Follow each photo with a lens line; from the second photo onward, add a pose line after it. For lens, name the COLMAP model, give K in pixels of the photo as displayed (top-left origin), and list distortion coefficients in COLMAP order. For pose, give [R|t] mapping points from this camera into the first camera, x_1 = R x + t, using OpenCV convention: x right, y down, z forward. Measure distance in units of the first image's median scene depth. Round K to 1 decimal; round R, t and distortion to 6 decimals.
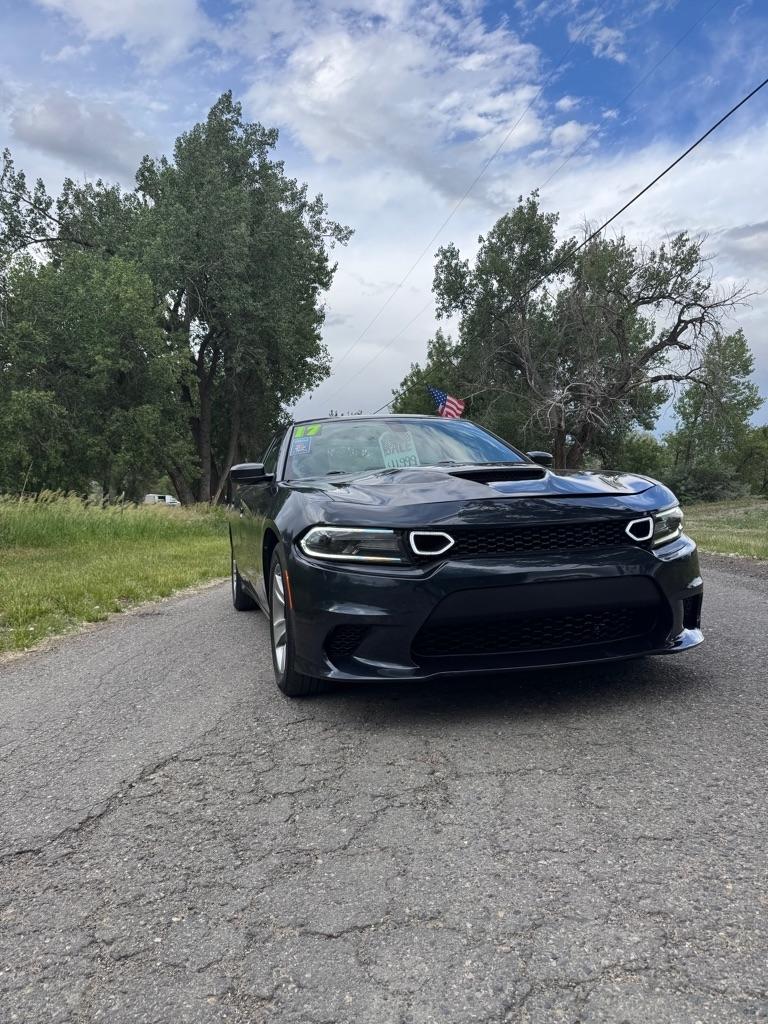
lens RADIAL K [[737.2, 0, 387.8], [0, 737.2, 537.6], [0, 0, 1]] dist [0.043074, -0.049776]
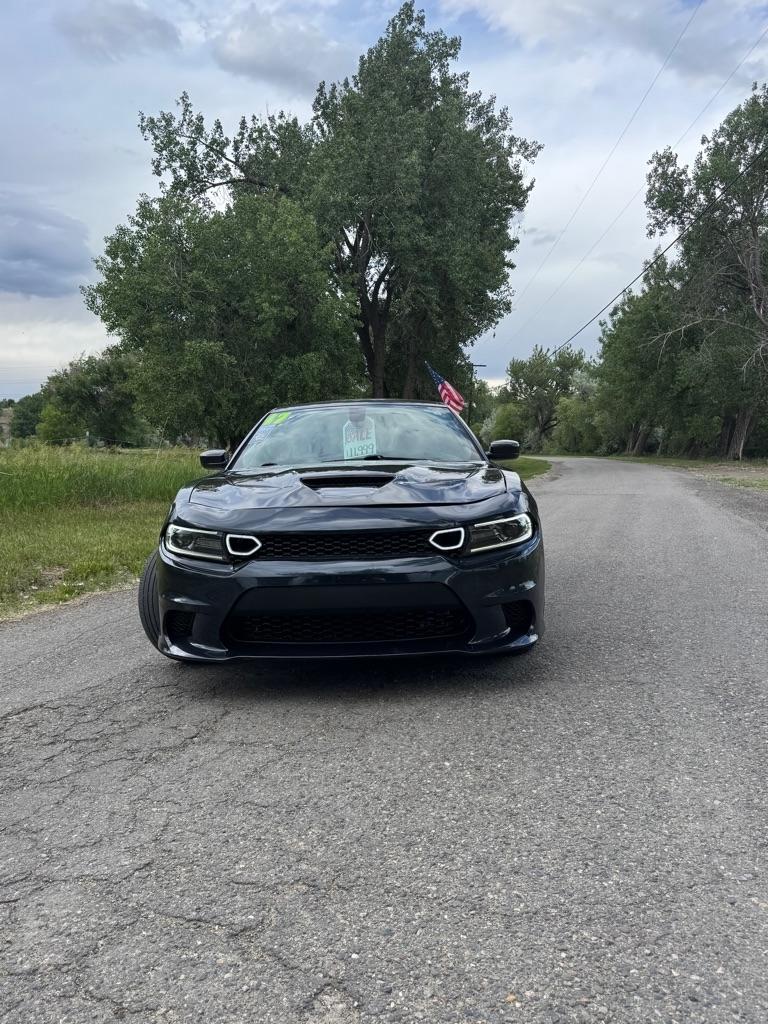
lens RADIAL K [[812.2, 0, 413.6], [0, 812.2, 542.4], [0, 0, 1]] dist [0.041229, -0.051901]
pose [[0.968157, 0.039106, -0.247271, 0.067564], [-0.020907, 0.996904, 0.075801, -0.010631], [0.249470, -0.068218, 0.965977, -0.018668]]
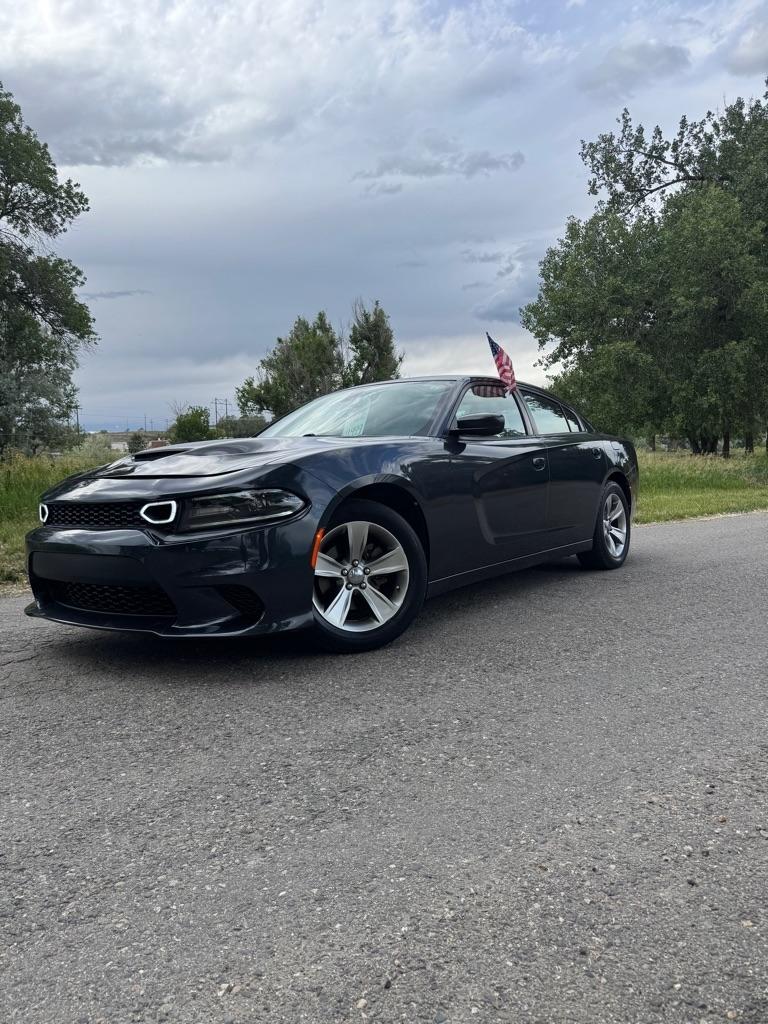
lens RADIAL K [[737.2, 0, 387.8], [0, 737.2, 537.6], [0, 0, 1]] dist [0.043074, -0.049776]
pose [[0.599938, 0.083747, -0.795651, 0.150853], [-0.018999, 0.995717, 0.090480, -0.008342], [0.799821, -0.039166, 0.598959, 0.070413]]
